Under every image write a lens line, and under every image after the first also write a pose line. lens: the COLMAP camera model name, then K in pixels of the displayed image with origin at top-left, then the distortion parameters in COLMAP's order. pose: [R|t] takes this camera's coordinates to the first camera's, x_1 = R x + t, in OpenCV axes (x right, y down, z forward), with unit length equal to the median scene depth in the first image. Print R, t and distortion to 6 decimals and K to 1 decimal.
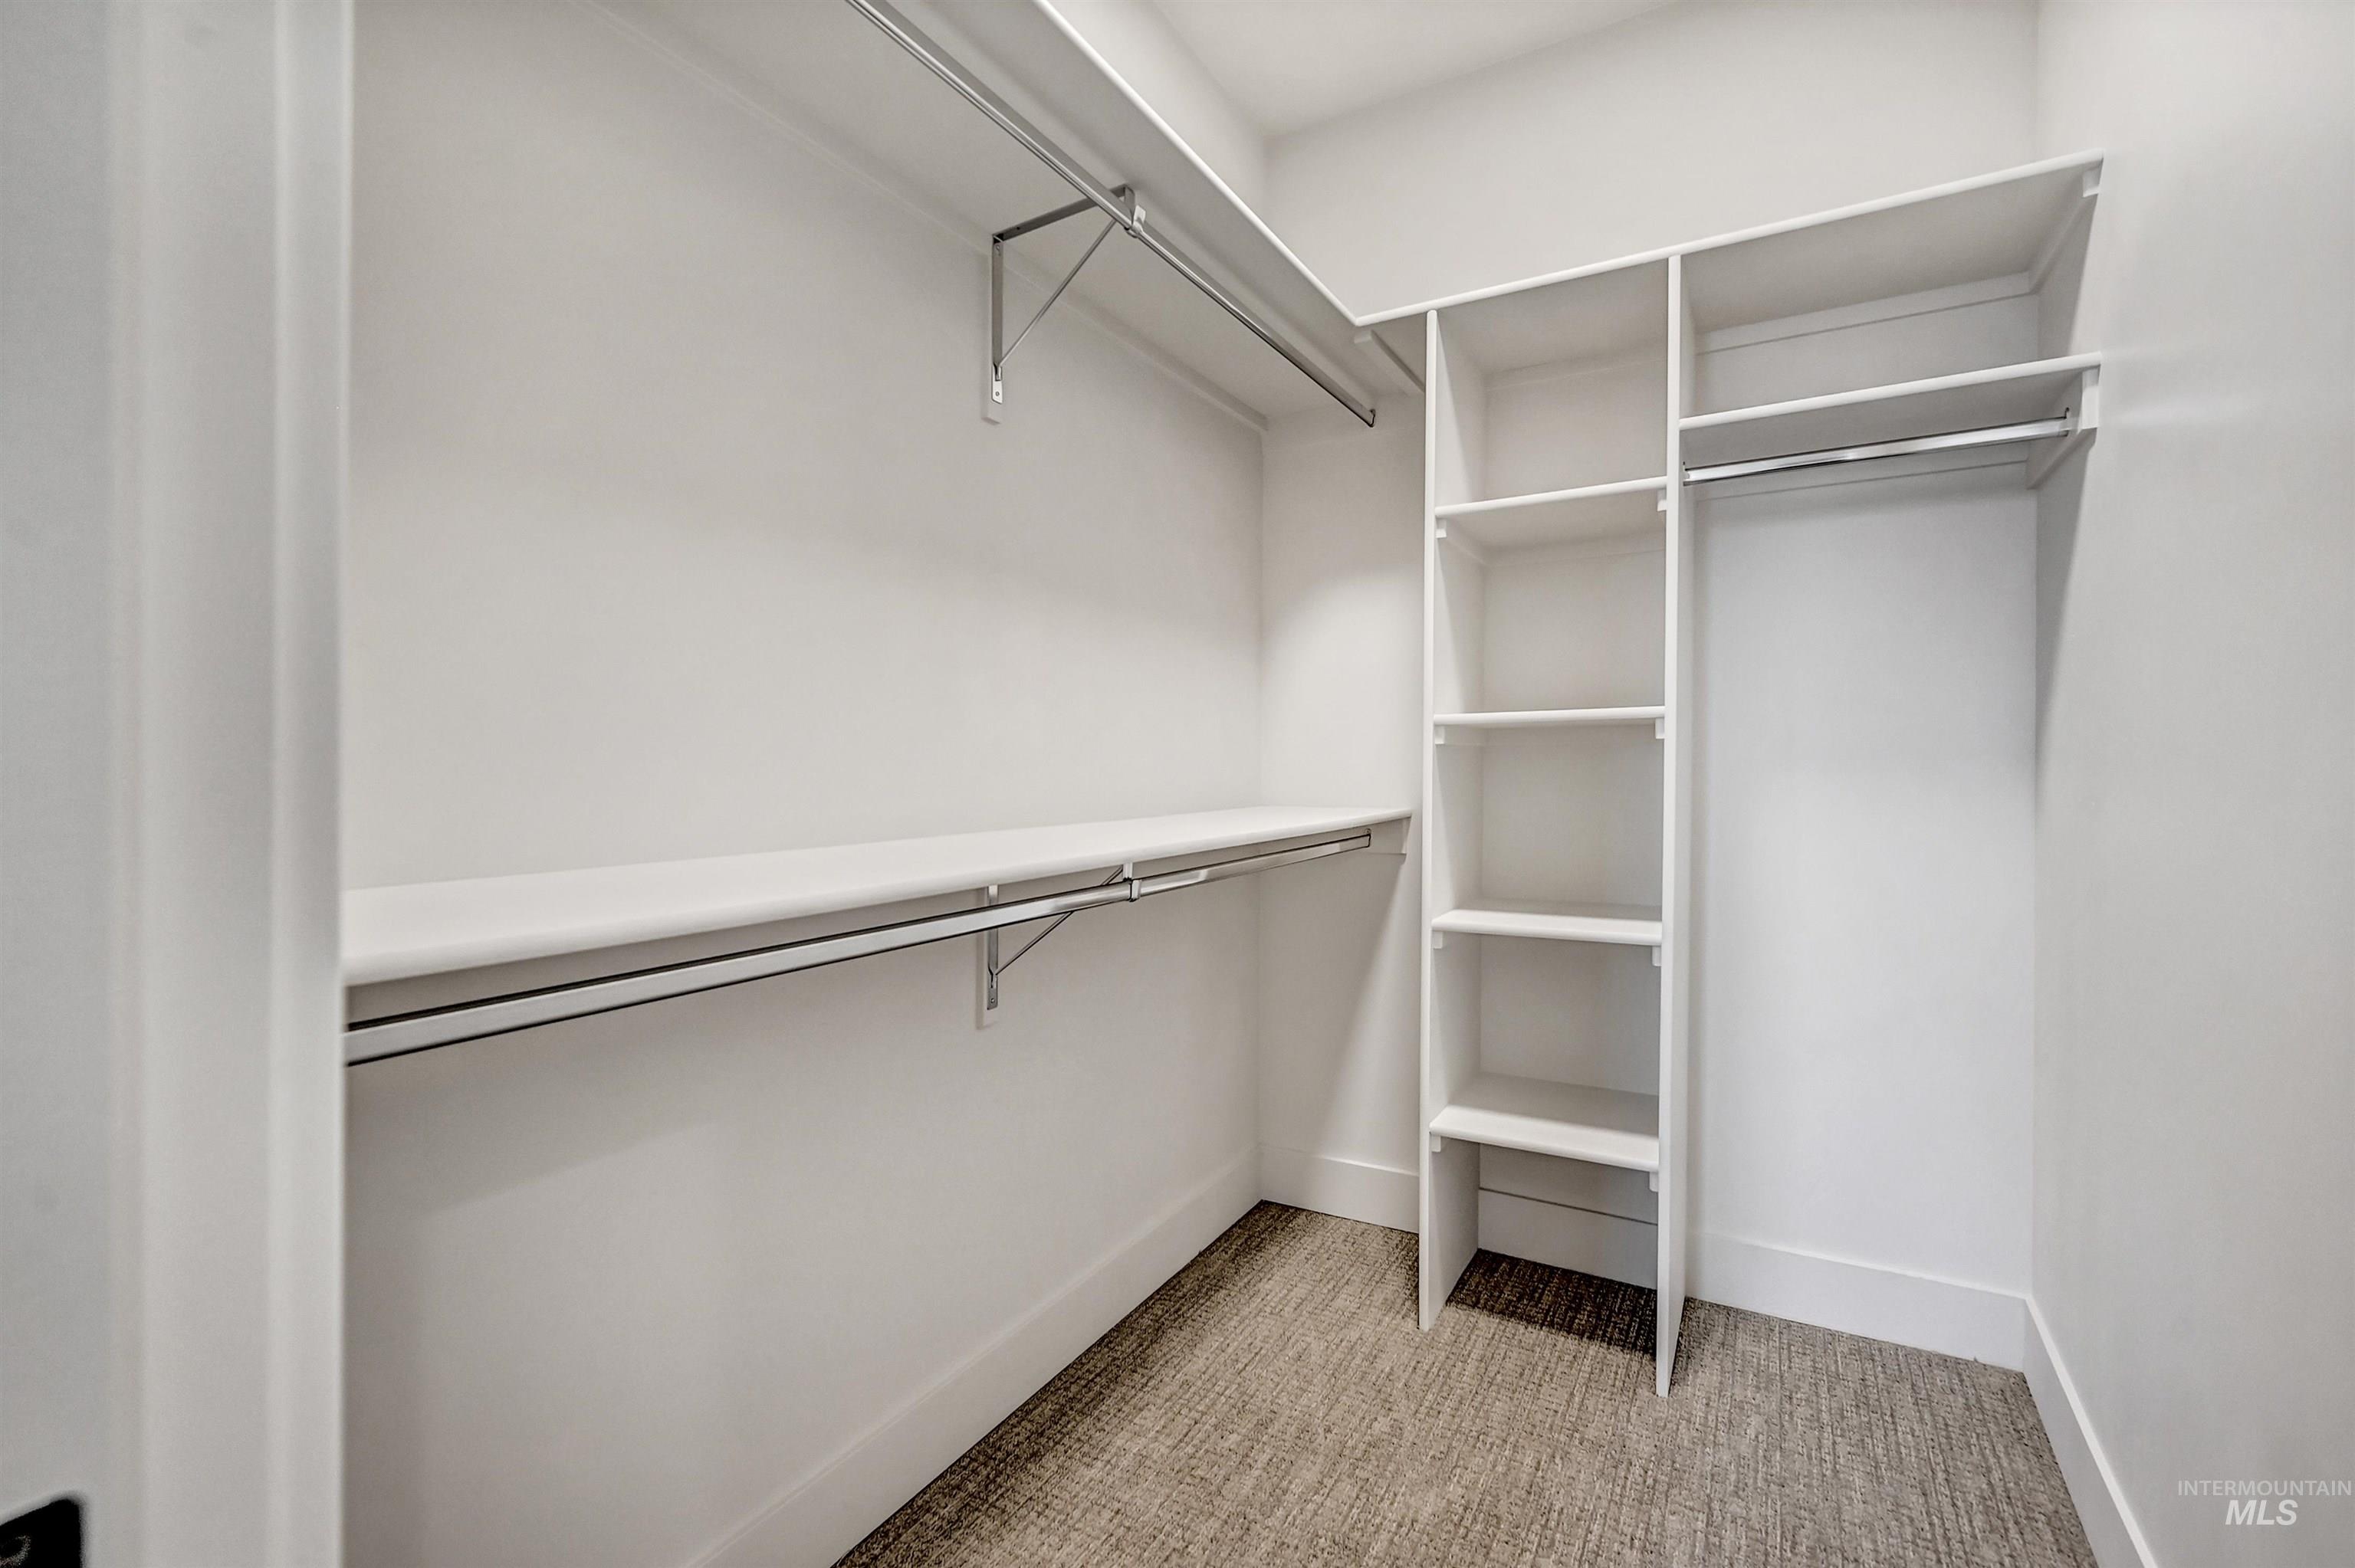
lens RADIAL K [[1042.1, 0, 1159.7], [0, 1042.1, 778.9], [0, 0, 1]] dist [0.003382, 0.001168]
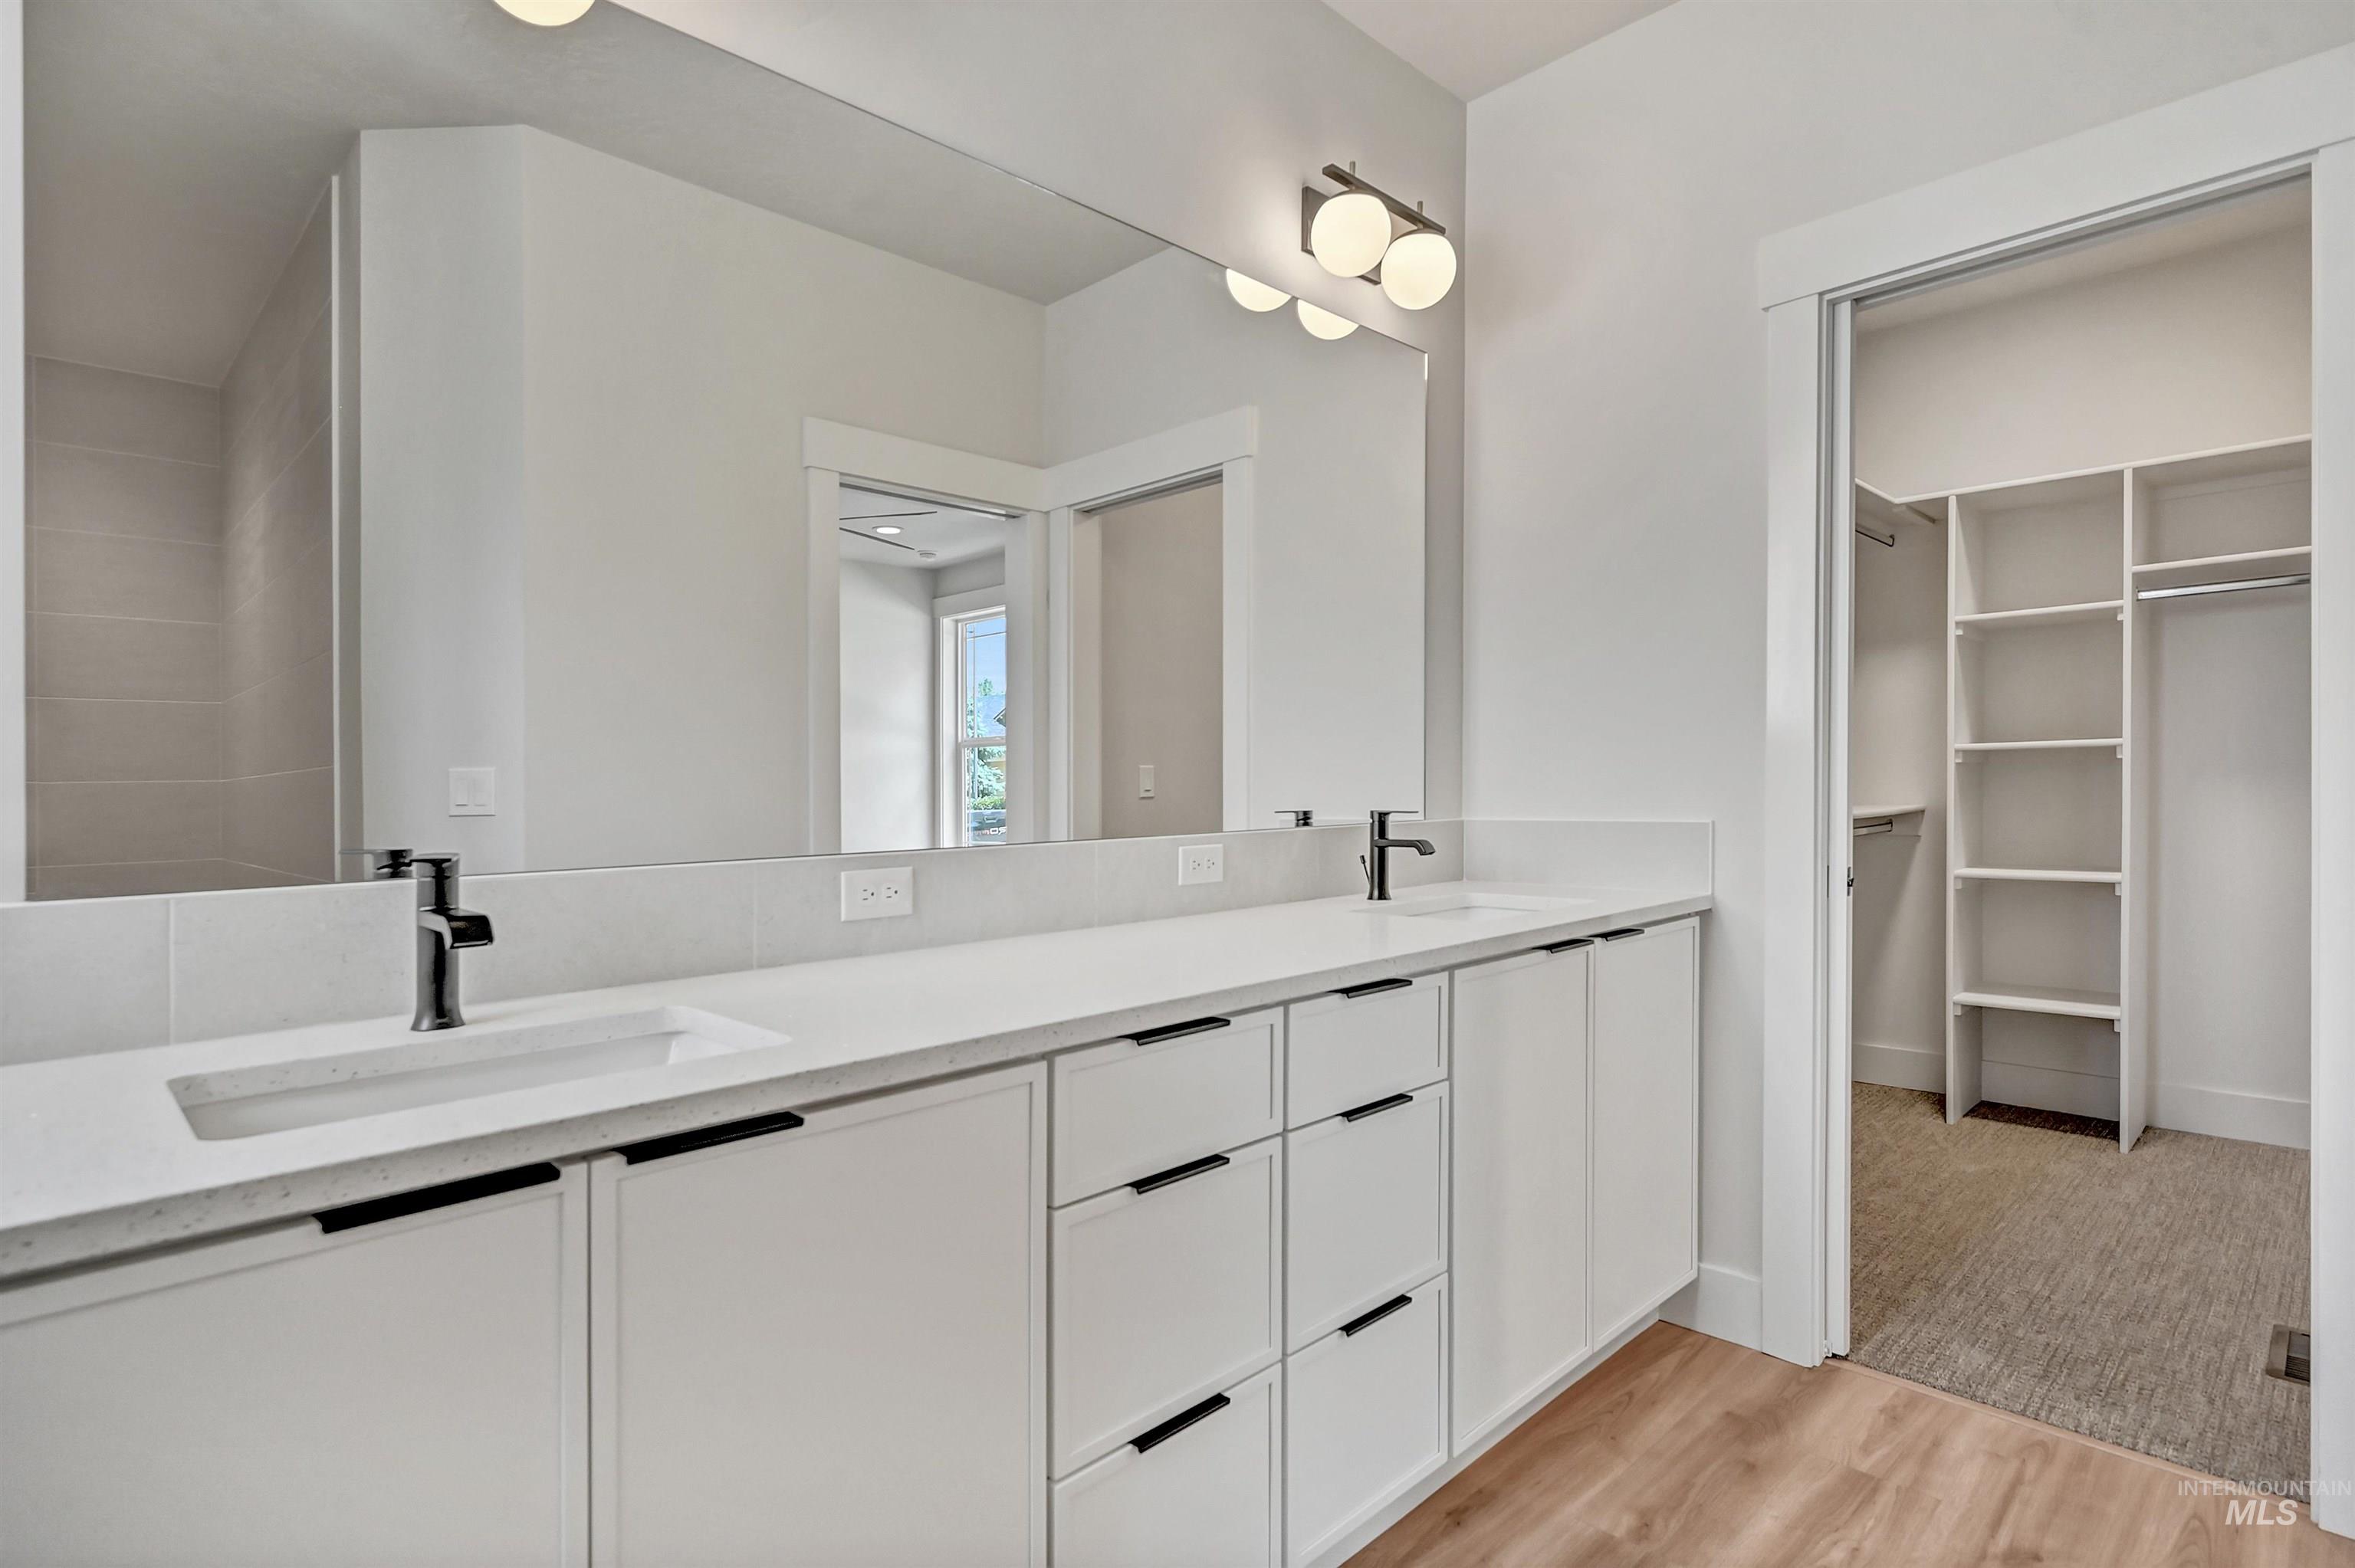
lens RADIAL K [[1127.0, 0, 1166.9], [0, 1127.0, 786.1], [0, 0, 1]] dist [0.002590, 0.000693]
pose [[0.963321, 0.000371, -0.268353, -0.446592], [-0.004419, 0.999885, -0.014478, 0.034397], [0.268316, 0.015133, 0.963212, -1.019342]]
